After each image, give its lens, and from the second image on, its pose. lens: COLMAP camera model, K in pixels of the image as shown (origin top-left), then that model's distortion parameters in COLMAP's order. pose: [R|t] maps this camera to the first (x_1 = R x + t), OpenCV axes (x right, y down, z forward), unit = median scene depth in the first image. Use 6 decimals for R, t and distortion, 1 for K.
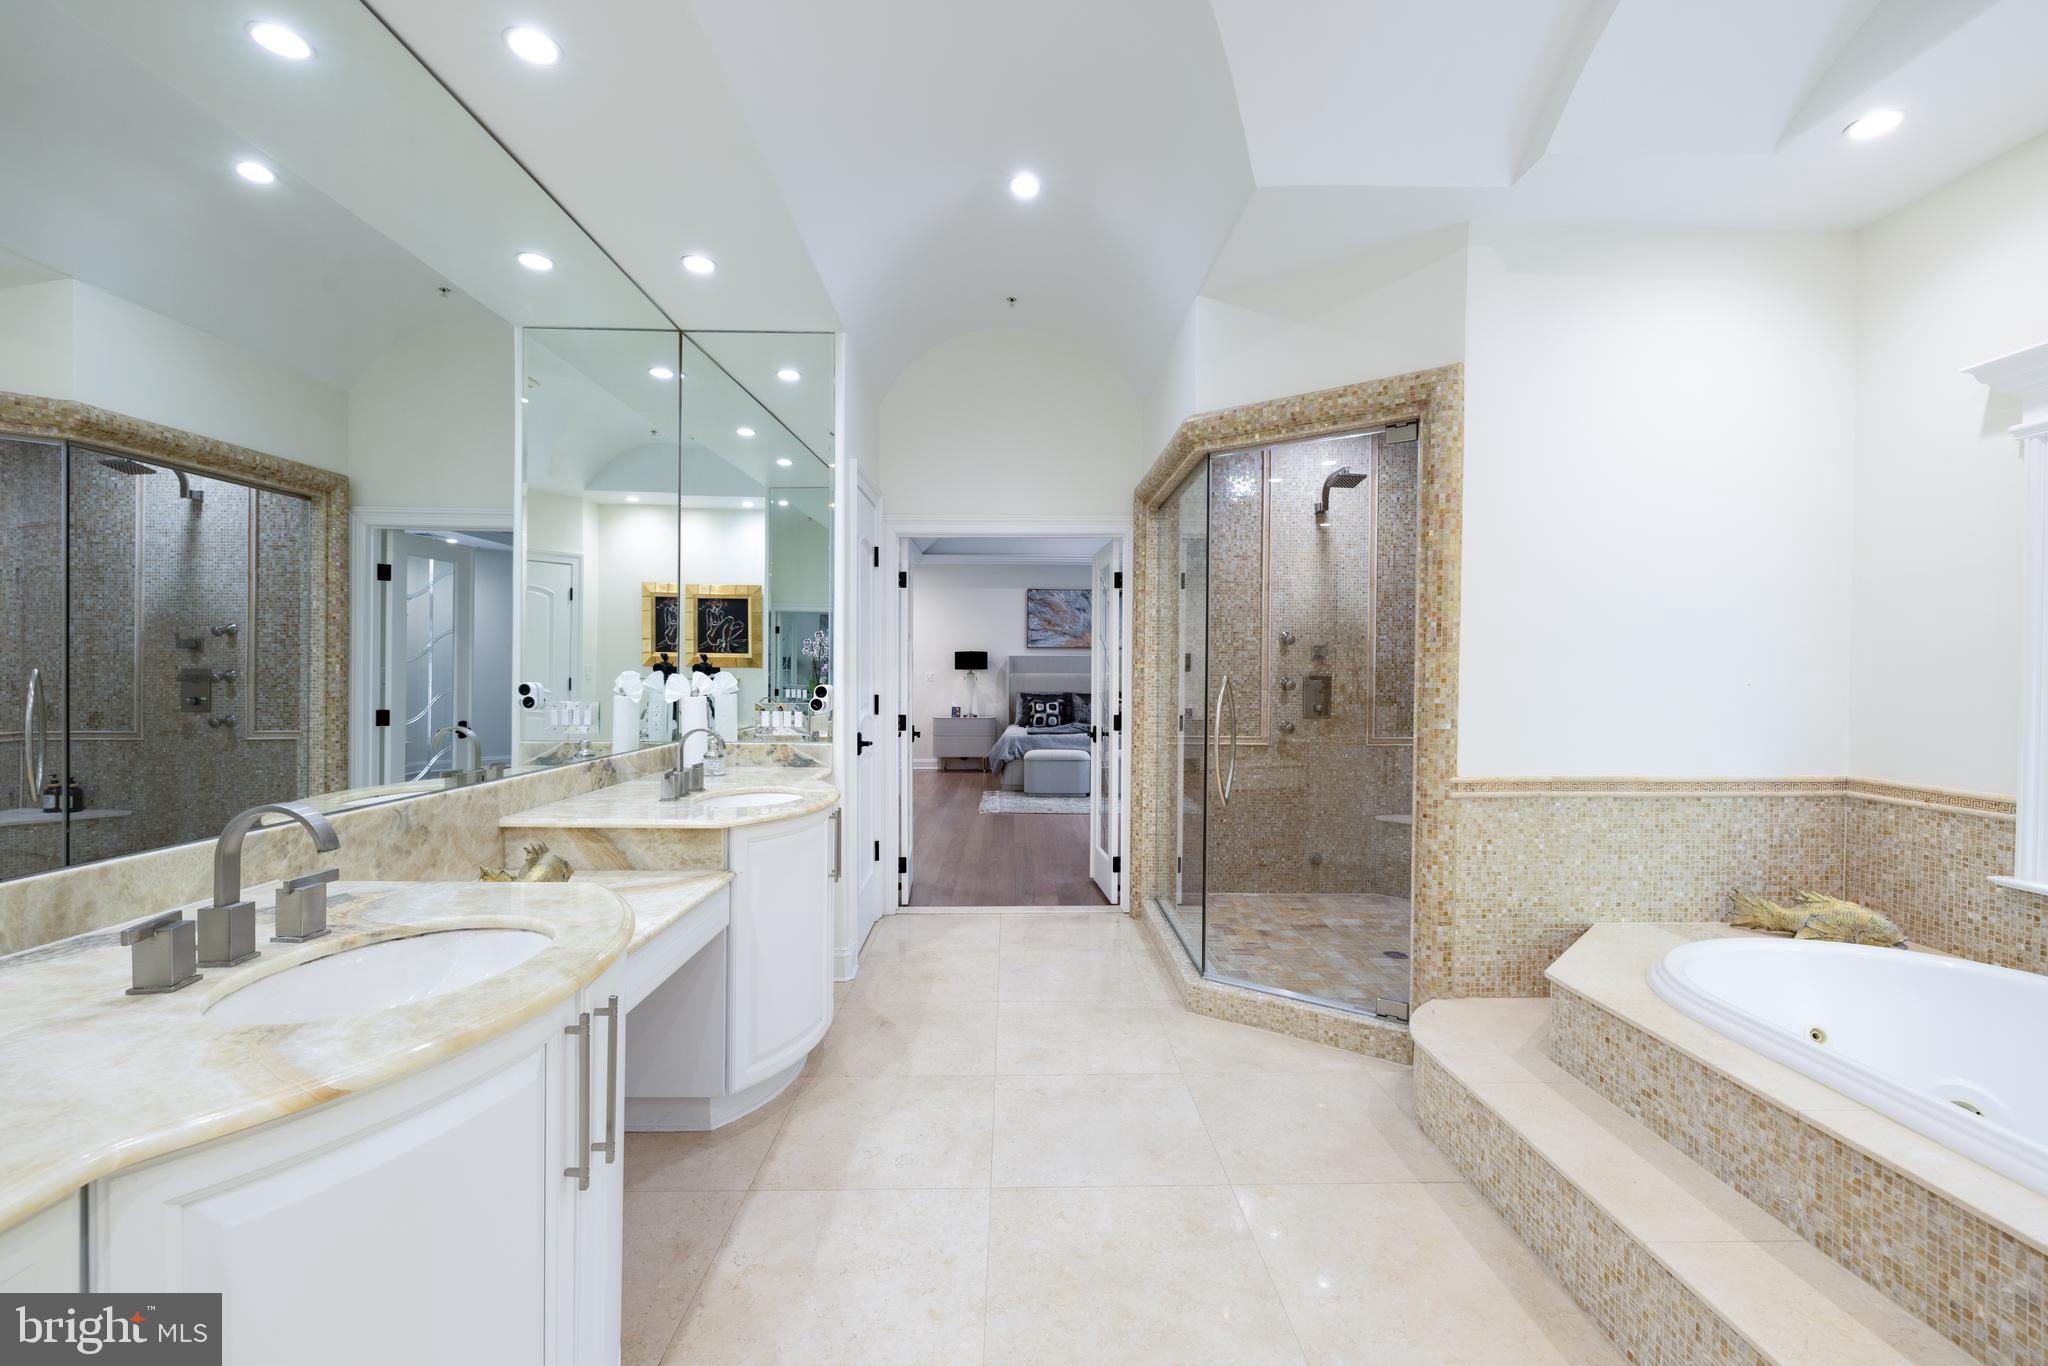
lens RADIAL K [[853.4, 0, 1015.8], [0, 853.4, 658.3], [0, 0, 1]] dist [-0.001135, -0.000124]
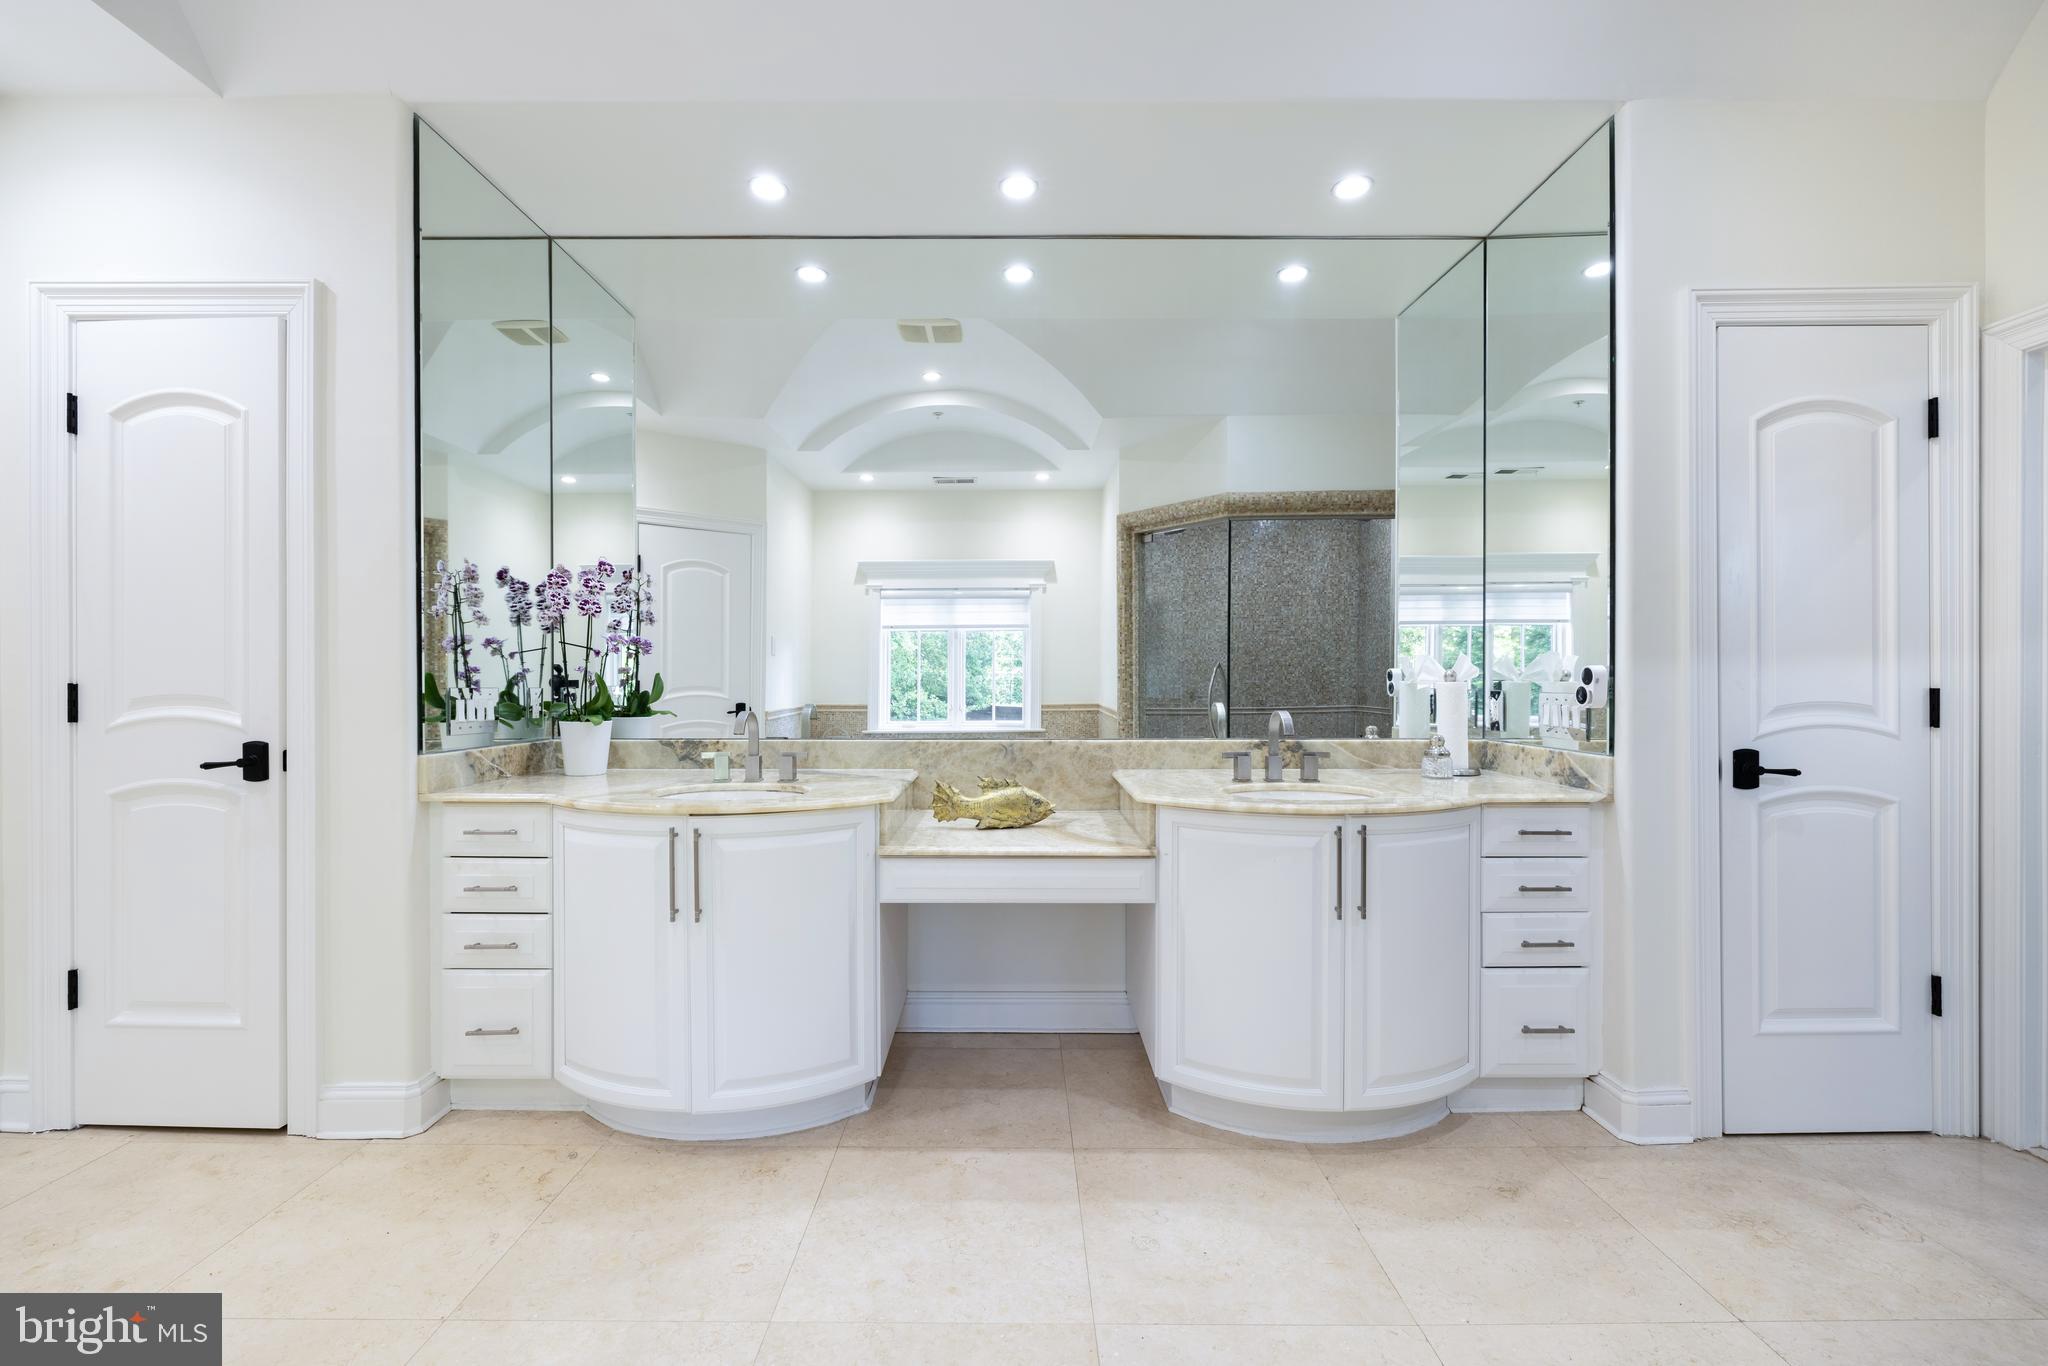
lens RADIAL K [[870.4, 0, 1024.0], [0, 870.4, 683.0], [0, 0, 1]] dist [-0.000662, -0.000046]
pose [[-0.011106, -0.002797, -0.999934, 0.841359], [0.015890, 0.999869, -0.002973, 0.077634], [0.999812, -0.015922, -0.011061, 1.104499]]
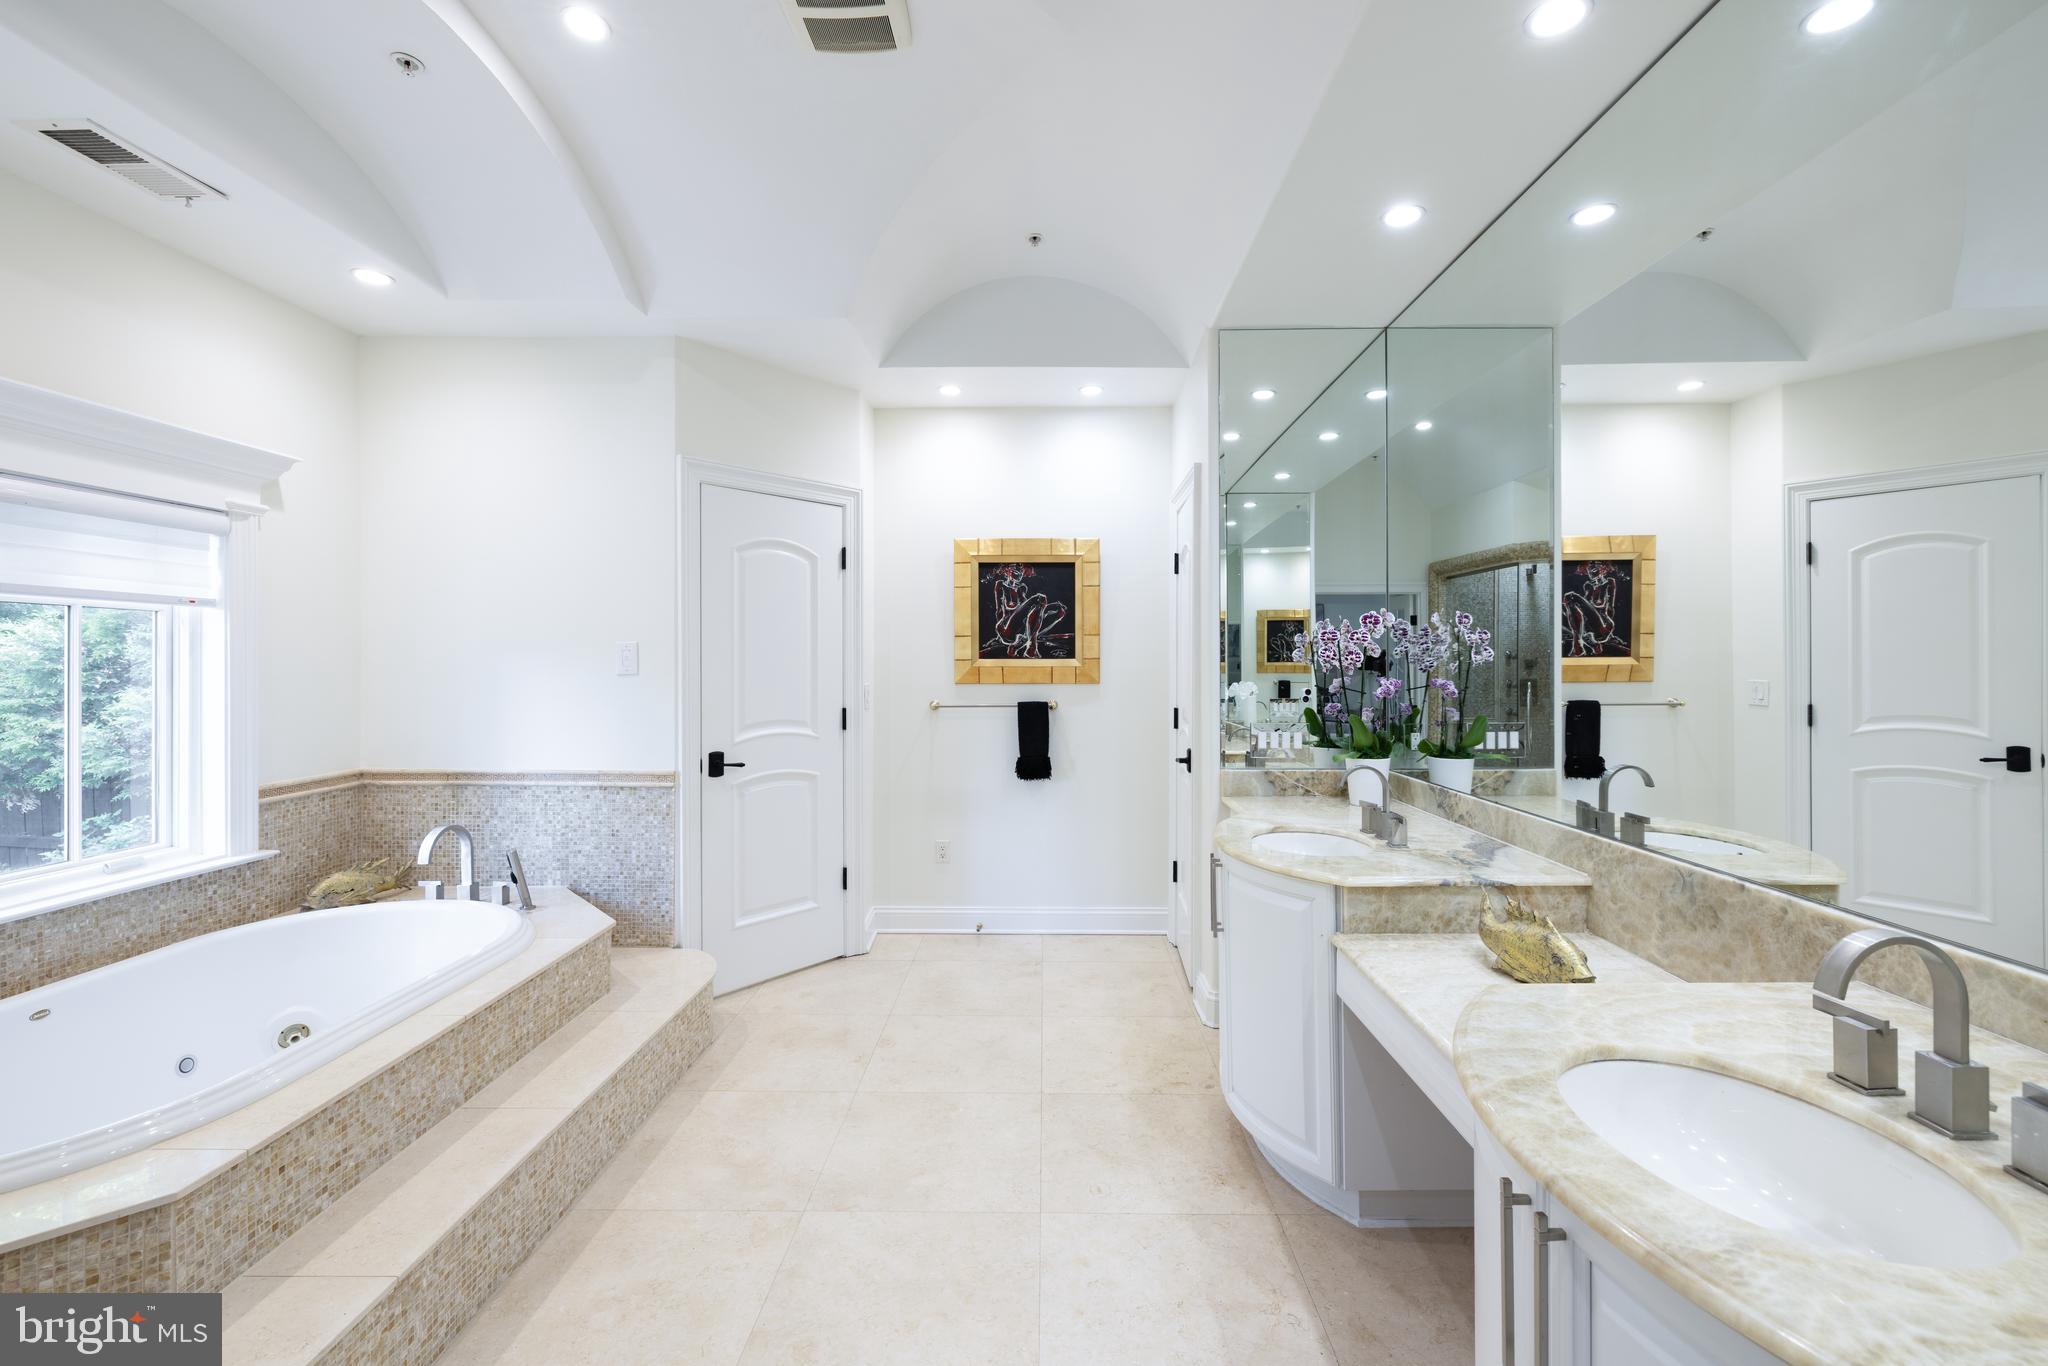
lens RADIAL K [[853.4, 0, 1015.8], [0, 853.4, 658.3], [0, 0, 1]] dist [-0.001135, -0.000124]
pose [[-0.999023, 0.002645, 0.044107, -0.059911], [0.001678, 0.999757, -0.021959, -0.031145], [-0.044154, -0.021863, -0.998785, 2.035733]]
